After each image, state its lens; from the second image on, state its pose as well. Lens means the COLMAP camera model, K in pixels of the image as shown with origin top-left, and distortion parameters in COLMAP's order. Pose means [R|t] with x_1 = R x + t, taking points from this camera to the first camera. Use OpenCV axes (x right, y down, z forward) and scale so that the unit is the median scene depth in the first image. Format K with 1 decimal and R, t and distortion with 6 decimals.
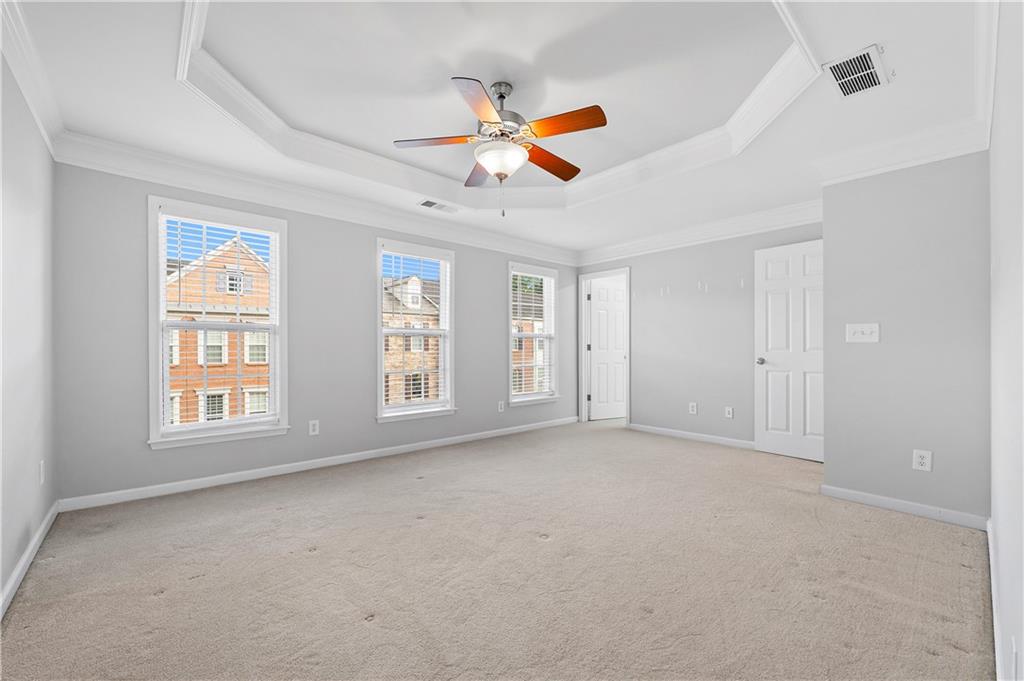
lens RADIAL K [[418.0, 0, 512.9], [0, 418.0, 346.0], [0, 0, 1]] dist [-0.013590, 0.001154]
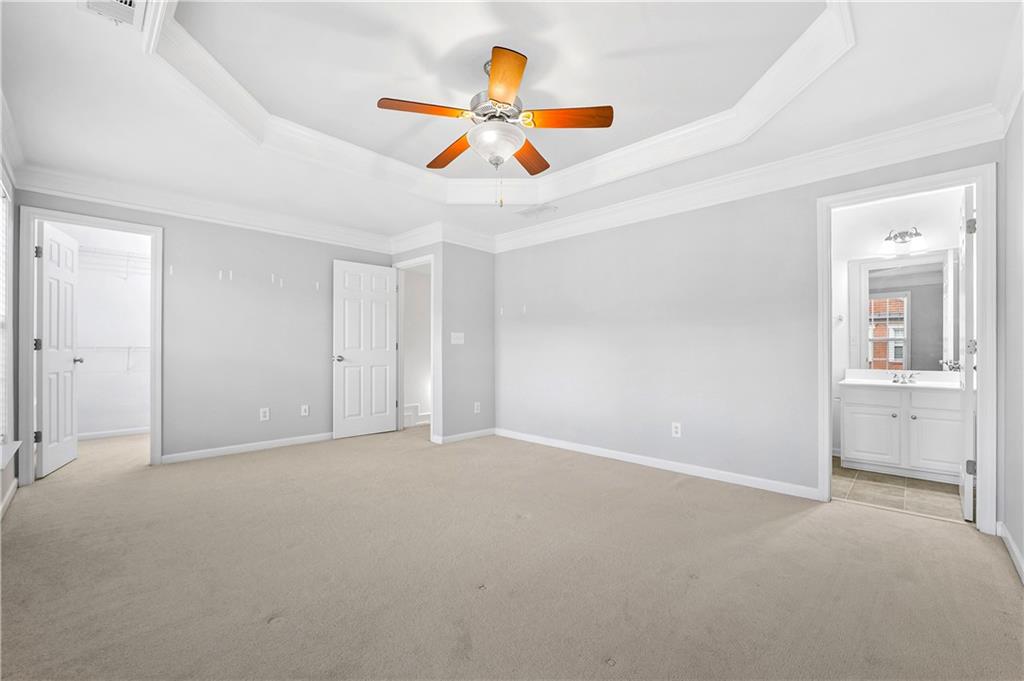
lens RADIAL K [[418.0, 0, 510.9], [0, 418.0, 343.7], [0, 0, 1]] dist [-0.013590, 0.001154]
pose [[-0.061915, 0.009435, 0.998037, -0.561315], [-0.008505, 0.999914, -0.009981, 0.003397], [-0.998045, -0.009107, -0.061830, 0.608758]]
